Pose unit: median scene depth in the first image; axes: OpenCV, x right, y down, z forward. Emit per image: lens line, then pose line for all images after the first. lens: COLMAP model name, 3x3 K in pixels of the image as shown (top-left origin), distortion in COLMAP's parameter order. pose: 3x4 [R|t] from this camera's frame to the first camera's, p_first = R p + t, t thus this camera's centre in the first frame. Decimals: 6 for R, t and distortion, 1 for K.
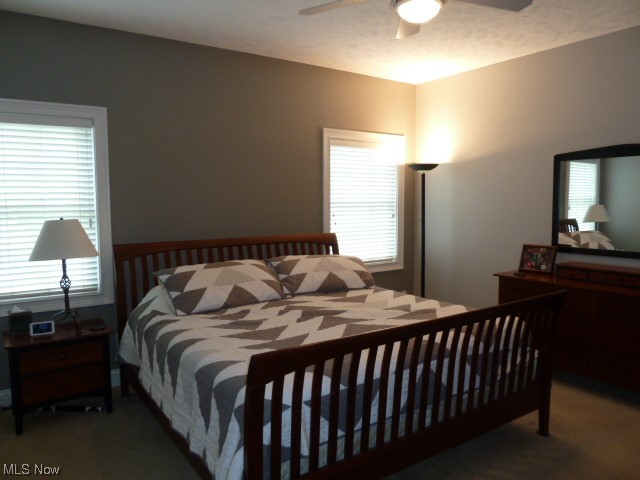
lens RADIAL K [[481.9, 0, 320.4], [0, 481.9, 230.4], [0, 0, 1]] dist [0.137252, 0.001354]
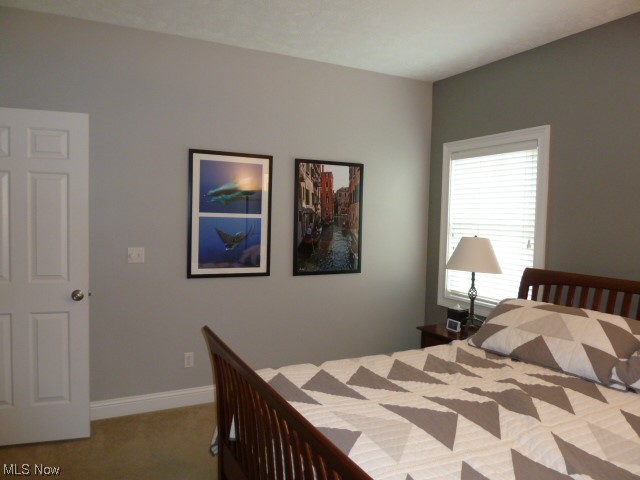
lens RADIAL K [[477.4, 0, 320.0], [0, 477.4, 240.0], [0, 0, 1]] dist [-0.037104, 0.004683]
pose [[-0.124480, 0.040781, -0.991384, 0.588135], [-0.097043, 0.993864, 0.053068, -0.037012], [0.987465, 0.102813, -0.119759, 0.776091]]
